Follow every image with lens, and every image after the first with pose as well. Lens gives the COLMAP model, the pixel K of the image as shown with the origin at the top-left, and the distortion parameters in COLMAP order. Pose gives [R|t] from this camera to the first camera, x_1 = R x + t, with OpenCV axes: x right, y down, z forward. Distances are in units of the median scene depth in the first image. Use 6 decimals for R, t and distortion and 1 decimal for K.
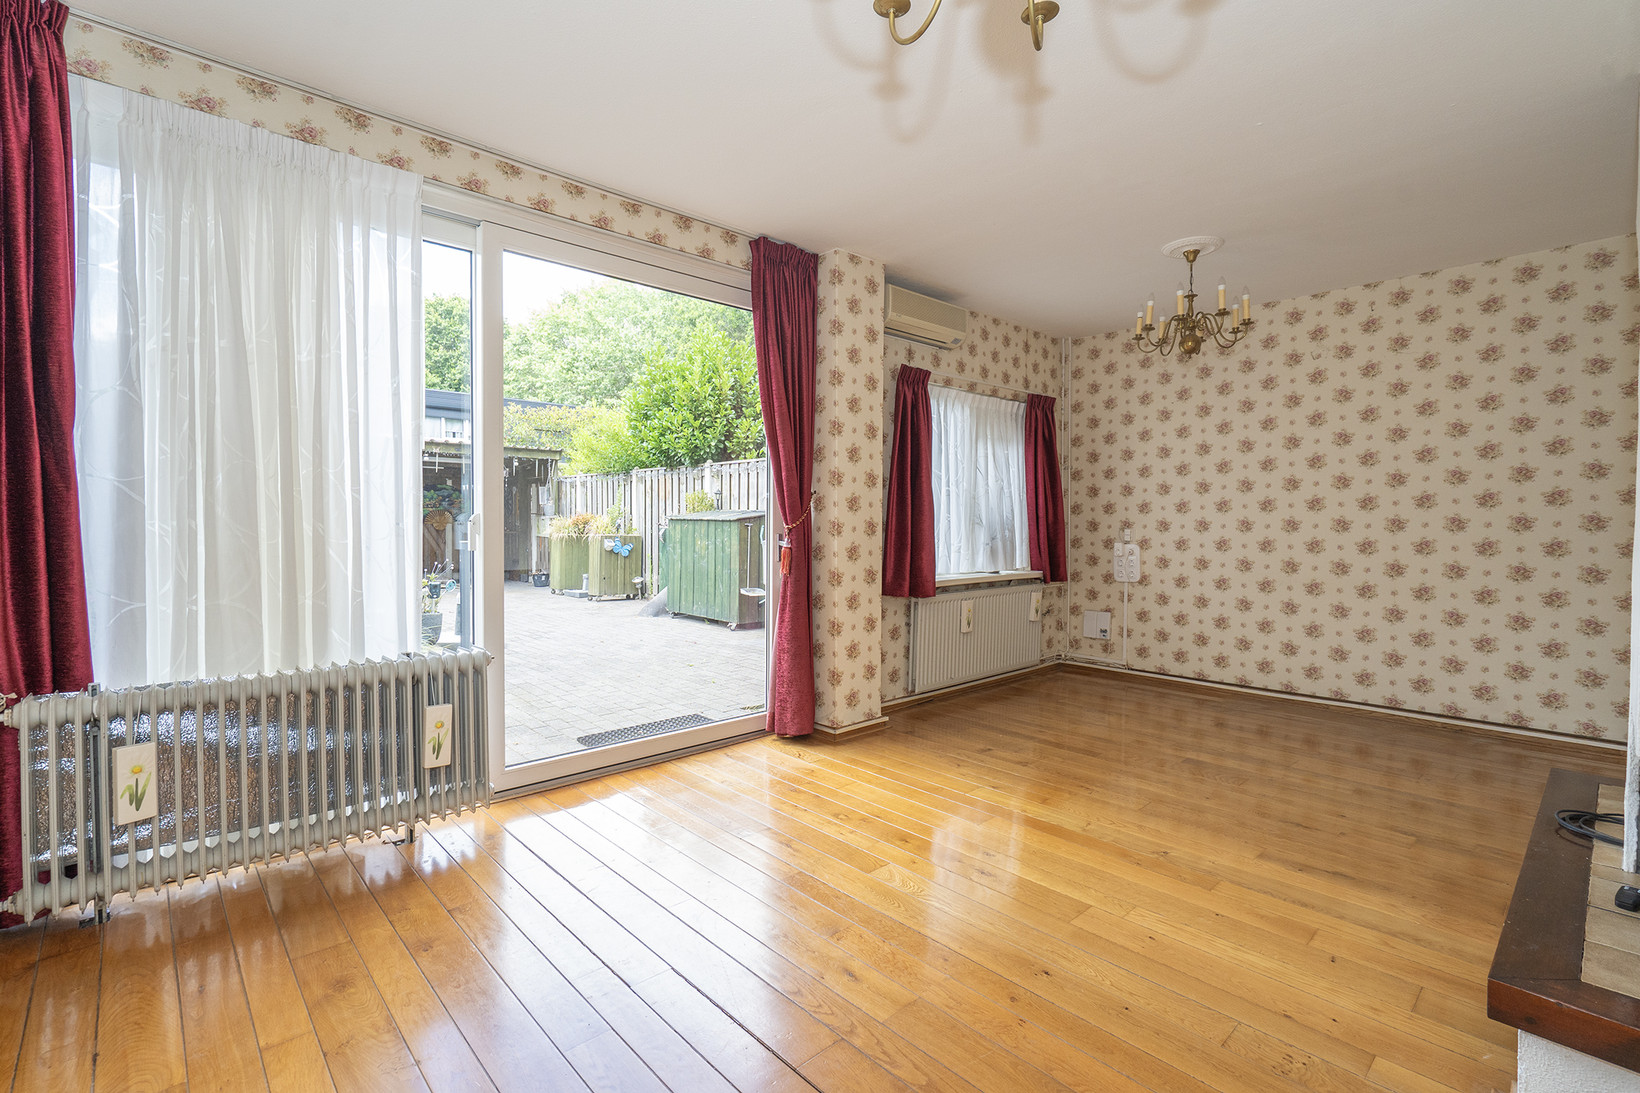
lens RADIAL K [[777.2, 0, 820.0], [0, 777.2, 546.5], [0, 0, 1]] dist [-0.001204, -0.000307]
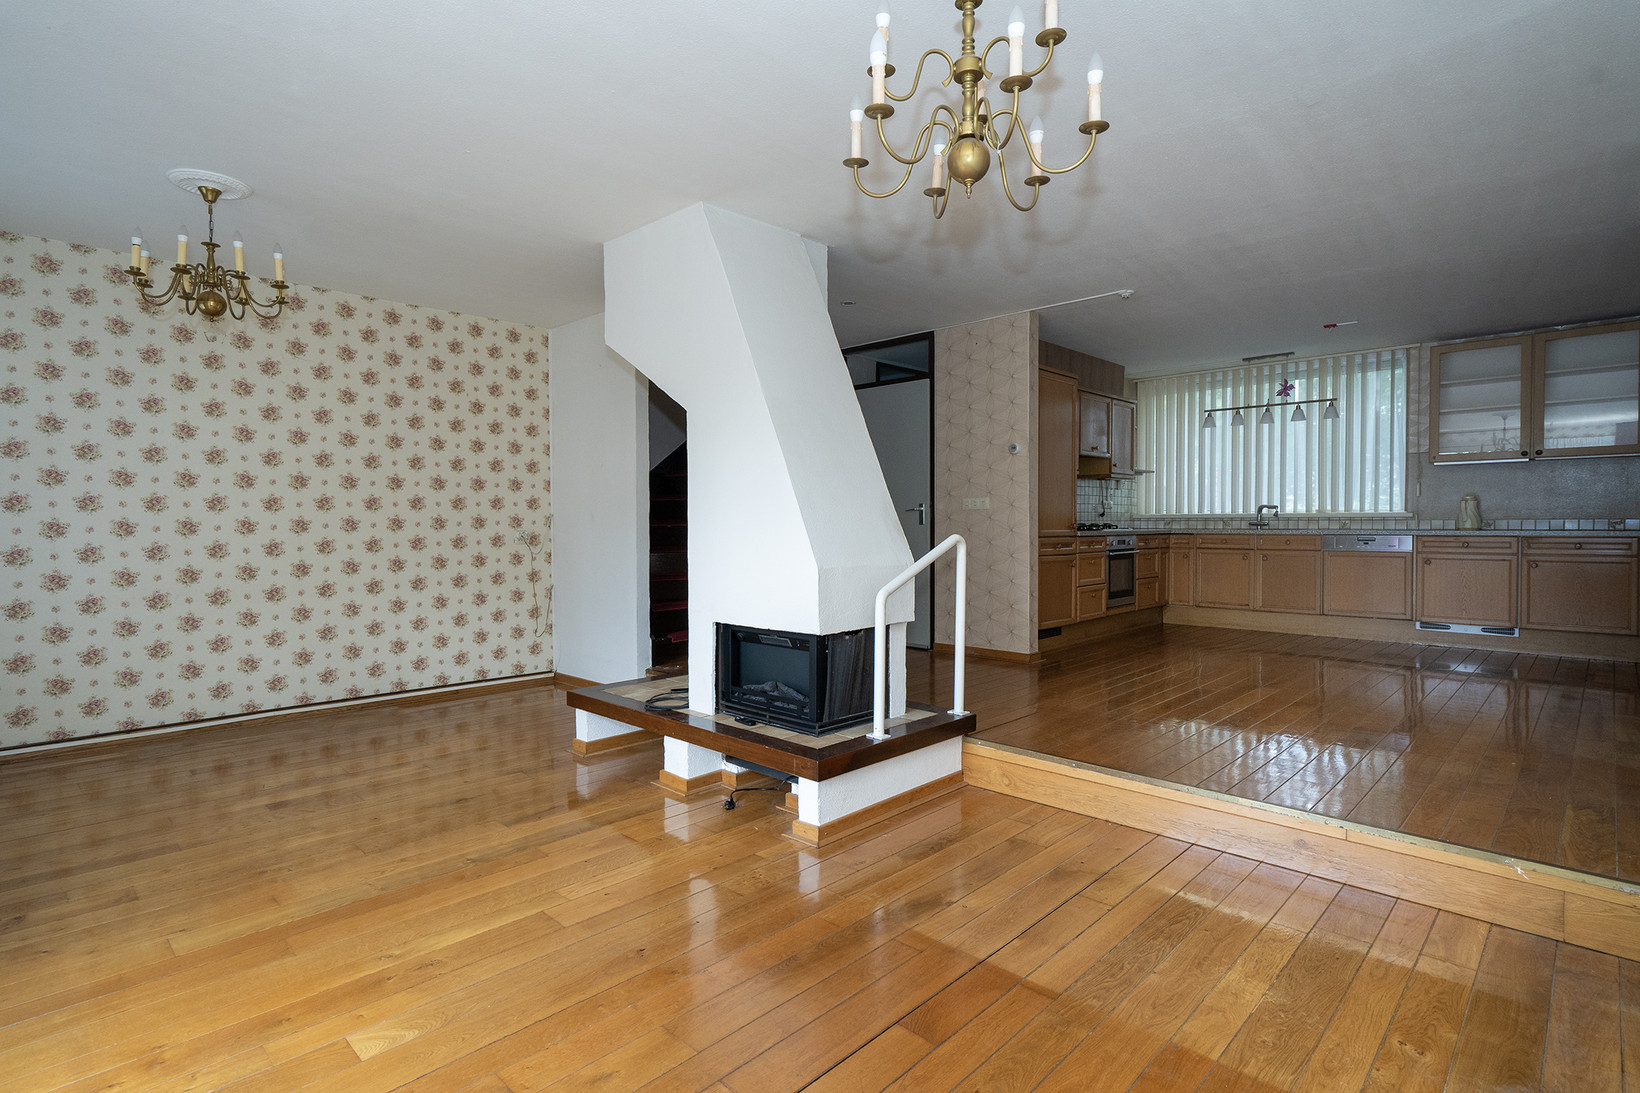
lens RADIAL K [[808.2, 0, 820.0], [0, 808.2, 546.5], [0, 0, 1]] dist [0.016340, -0.000029]
pose [[-0.033322, -0.034874, 0.998836, -0.419240], [0.045858, 0.998285, 0.036384, -0.010166], [-0.998392, 0.047017, -0.031666, 0.421424]]
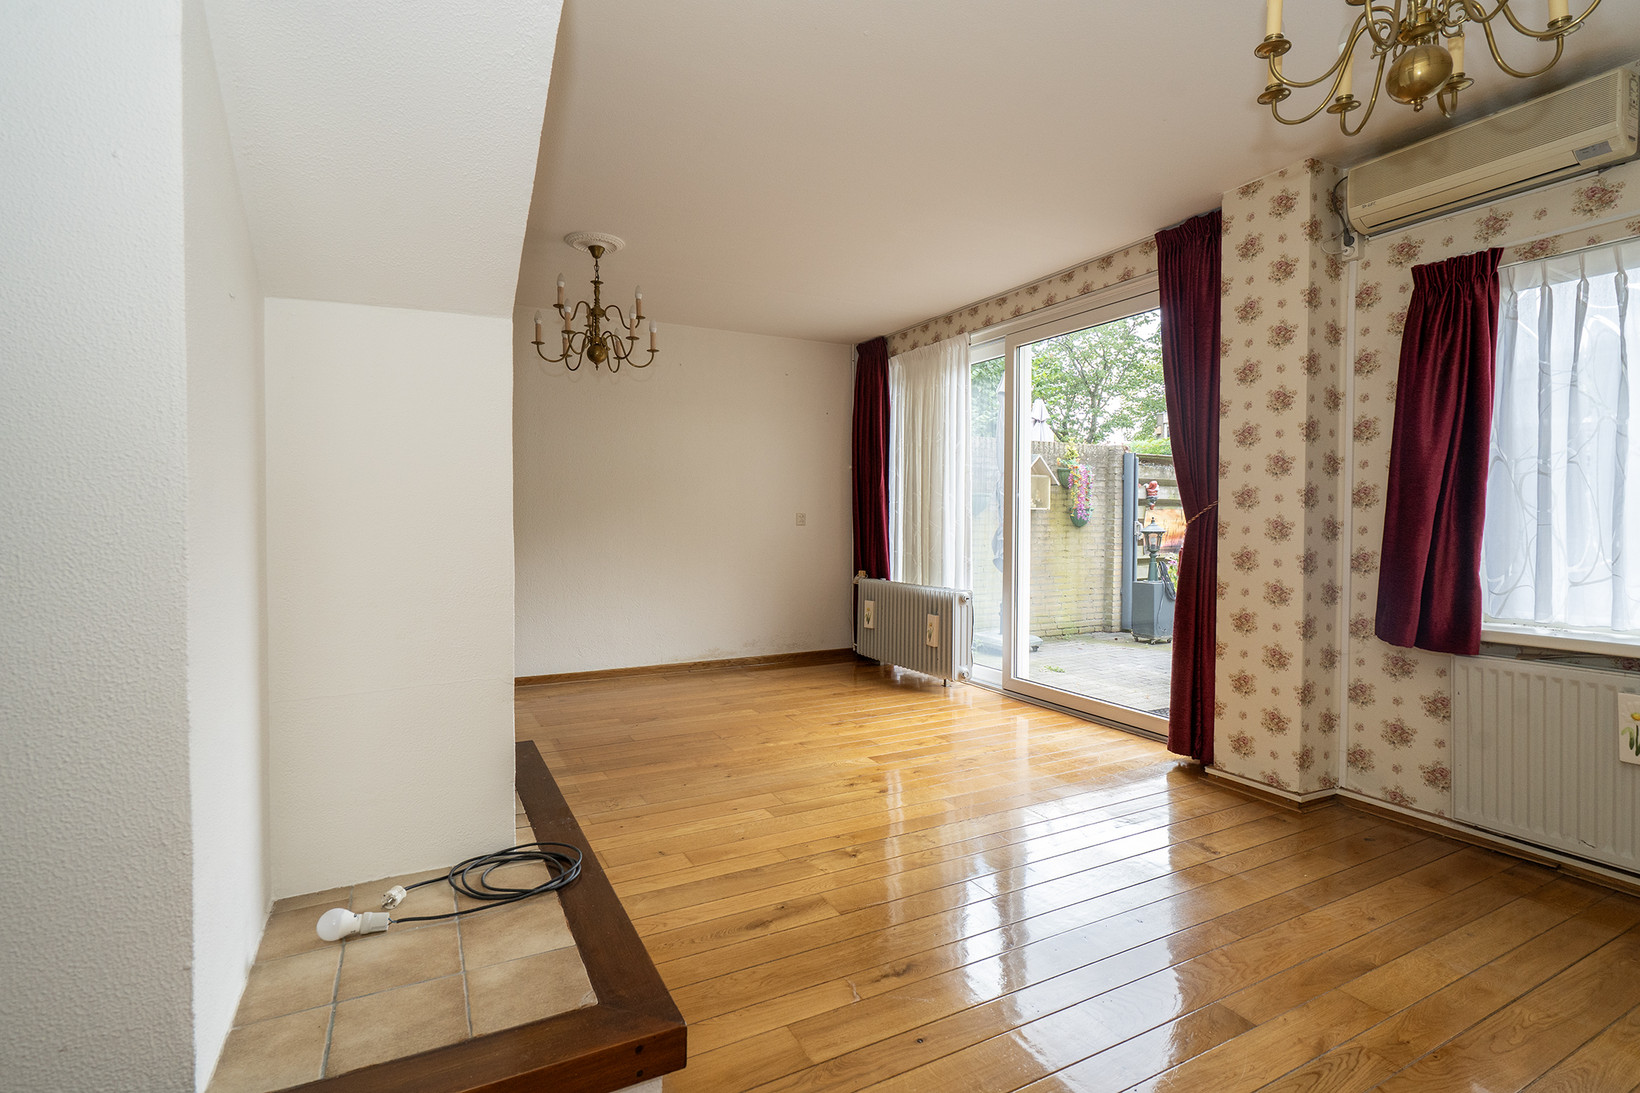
lens RADIAL K [[781.2, 0, 820.0], [0, 781.2, 546.5], [0, 0, 1]] dist [-0.001326, -0.000085]
pose [[-0.279846, 0.028733, -0.959615, 1.021347], [-0.041903, 0.998234, 0.042109, -0.023337], [0.959130, 0.051995, -0.278148, 0.891401]]
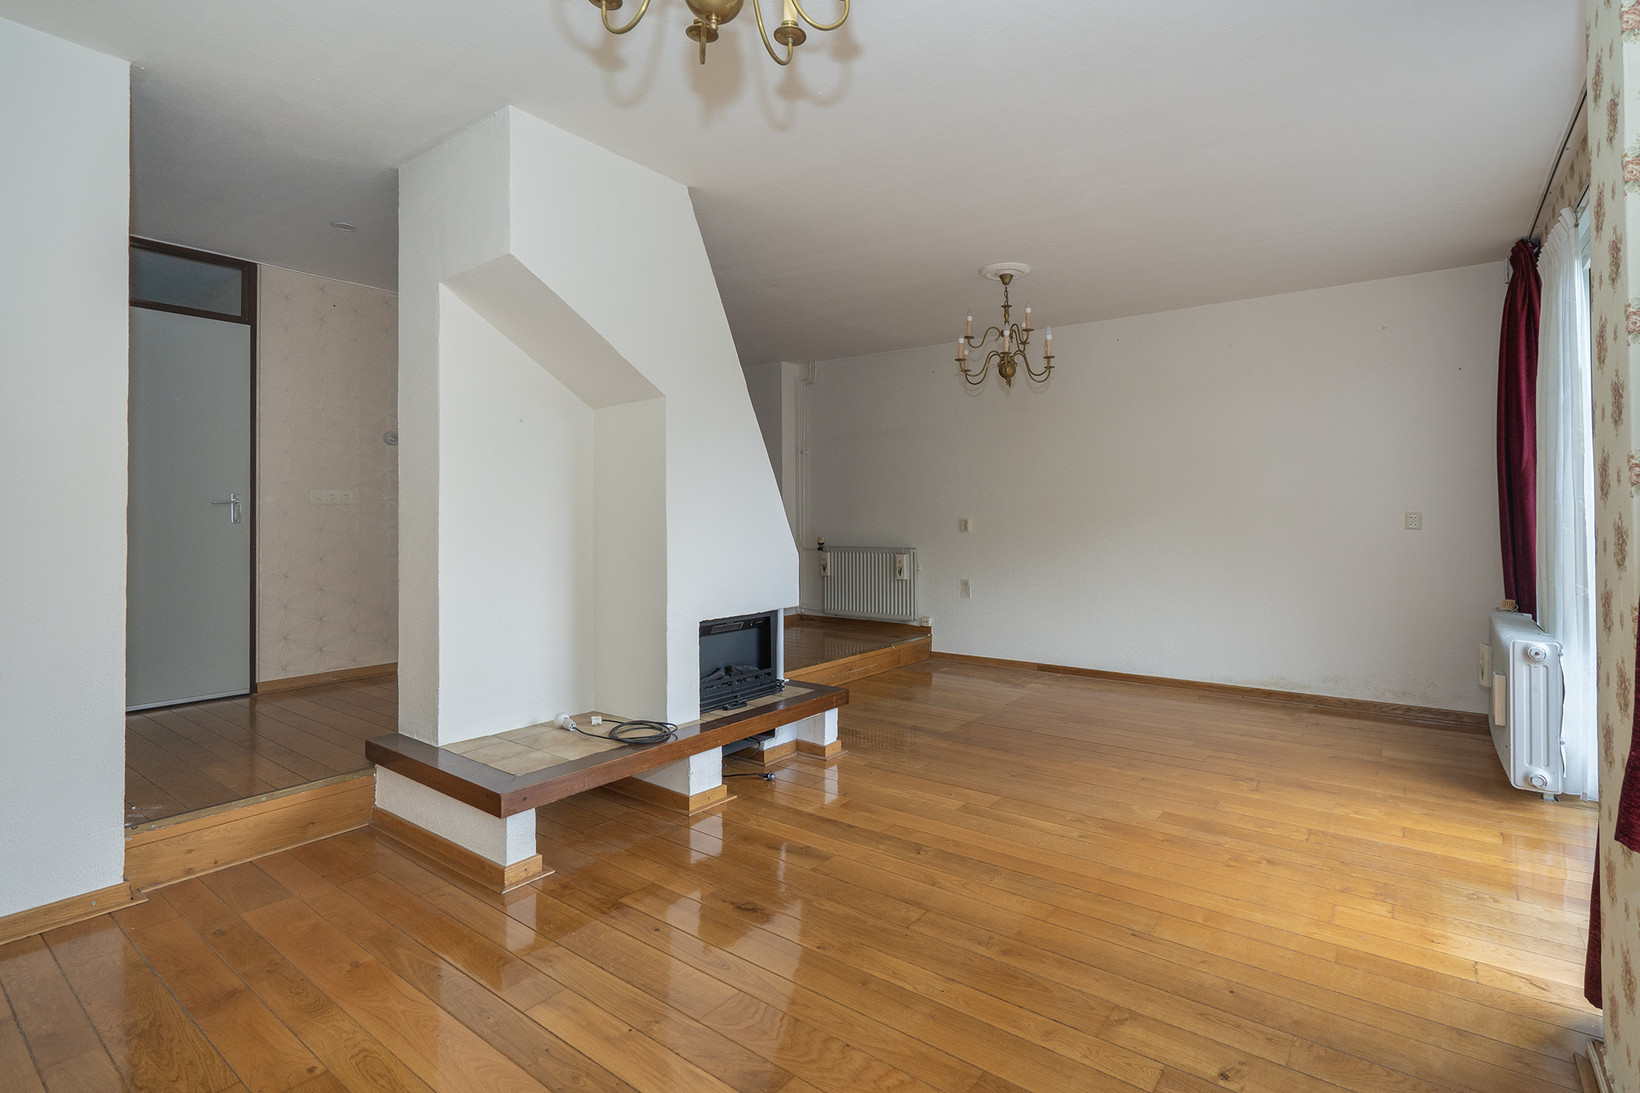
lens RADIAL K [[796.2, 0, 827.6], [0, 796.2, 517.9], [0, 0, 1]] dist [-0.000928, -0.000115]
pose [[-0.987062, -0.007628, -0.160158, 0.535677], [-0.014274, 0.999082, 0.040385, -0.050341], [0.159703, 0.042148, -0.986265, 1.439473]]
